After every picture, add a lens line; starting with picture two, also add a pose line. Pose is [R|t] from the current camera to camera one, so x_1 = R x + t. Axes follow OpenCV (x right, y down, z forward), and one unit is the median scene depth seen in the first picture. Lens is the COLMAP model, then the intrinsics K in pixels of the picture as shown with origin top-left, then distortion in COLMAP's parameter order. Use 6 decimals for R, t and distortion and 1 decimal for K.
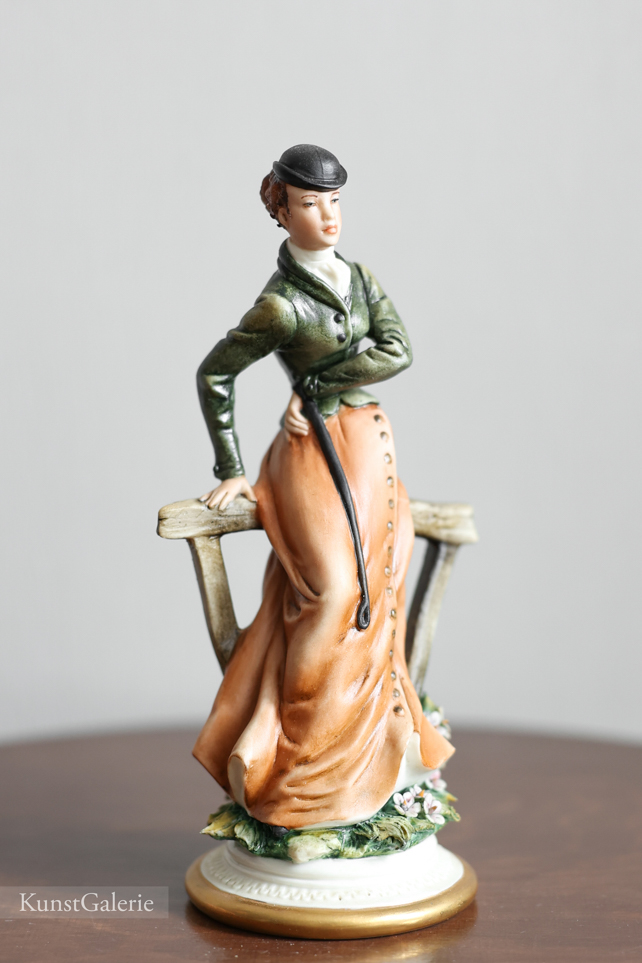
lens RADIAL K [[1903.9, 0, 321.0], [0, 1903.9, 481.5], [0, 0, 1]] dist [-0.074138, -0.269594]
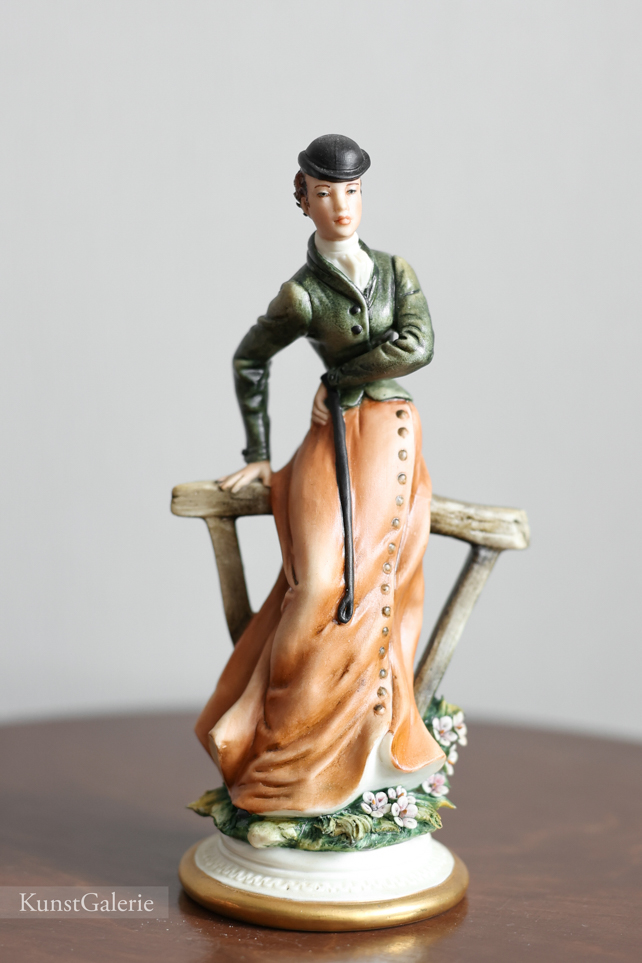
lens RADIAL K [[1903.9, 0, 321.0], [0, 1903.9, 481.5], [0, 0, 1]] dist [-0.074138, -0.269594]
pose [[0.954532, 0.078623, -0.287553, 0.285663], [-0.076825, 0.996890, 0.017551, -0.012554], [0.288039, 0.005338, 0.957604, 0.042861]]
